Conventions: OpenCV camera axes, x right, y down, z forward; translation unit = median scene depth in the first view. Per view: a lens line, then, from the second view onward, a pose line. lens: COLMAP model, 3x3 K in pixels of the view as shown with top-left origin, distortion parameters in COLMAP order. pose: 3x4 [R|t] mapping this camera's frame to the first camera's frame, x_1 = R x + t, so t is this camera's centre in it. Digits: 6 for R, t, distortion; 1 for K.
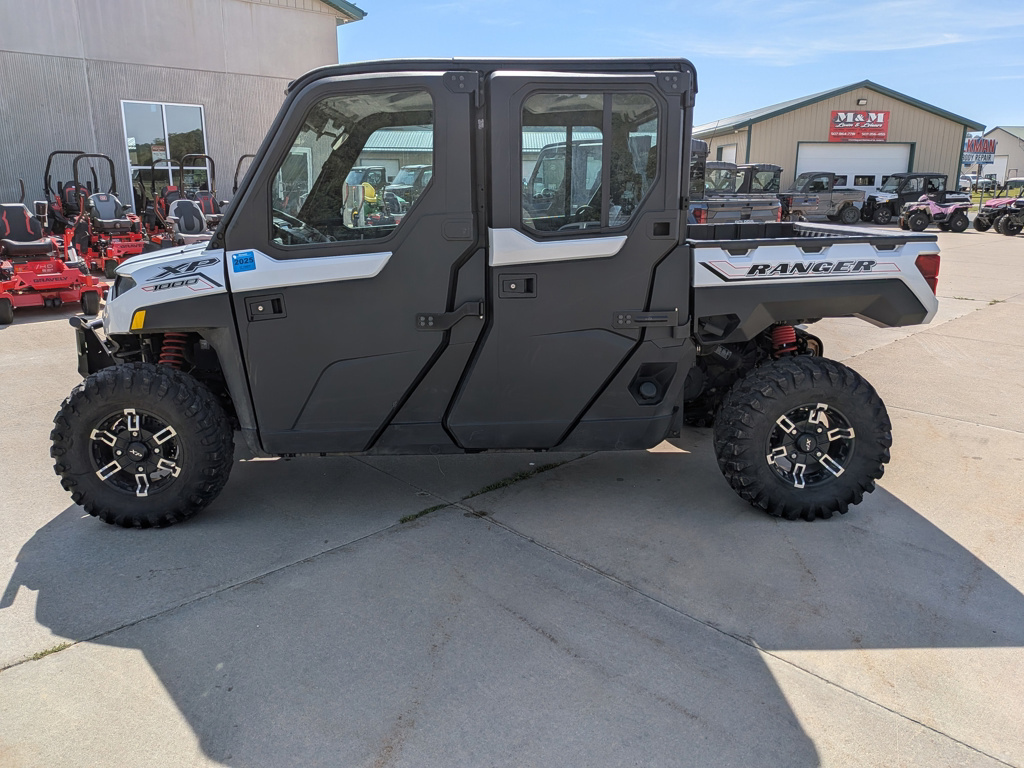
lens RADIAL K [[764.3, 0, 505.4], [0, 764.3, 380.4], [0, 0, 1]] dist [0.057378, -0.100716]
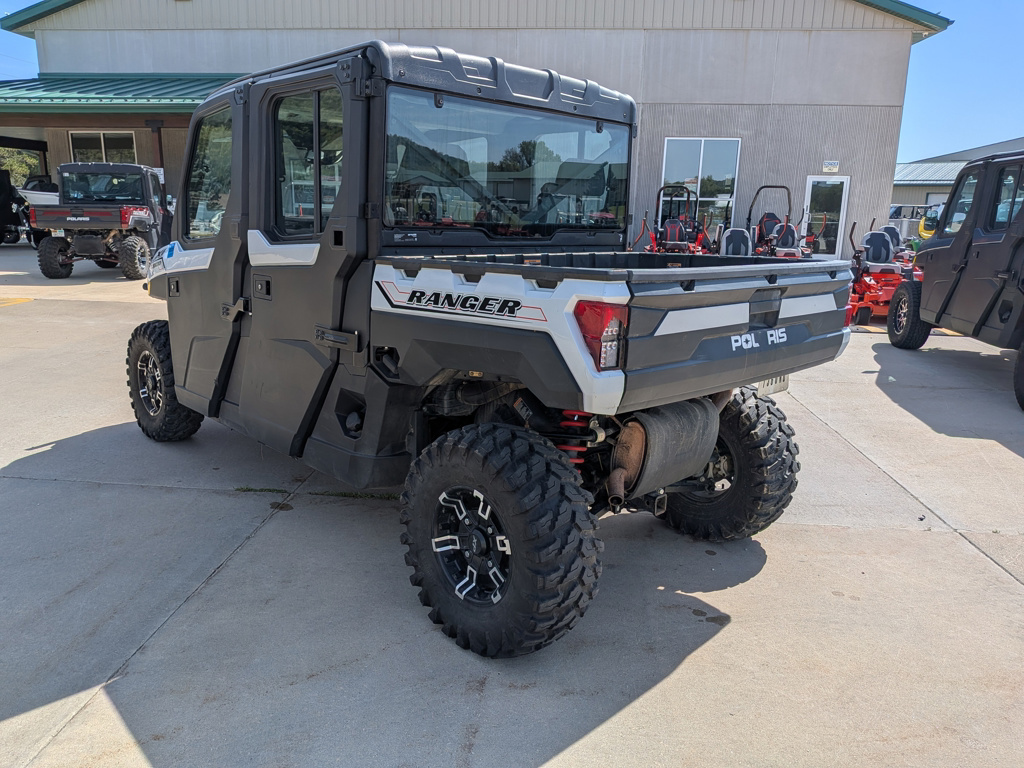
lens RADIAL K [[764.3, 0, 505.4], [0, 764.3, 380.4], [0, 0, 1]] dist [0.057378, -0.100716]
pose [[0.640553, 0.176440, -0.747370, 0.989909], [-0.209837, 0.976423, 0.050668, -0.118968], [0.738689, 0.124370, 0.662474, 0.552921]]
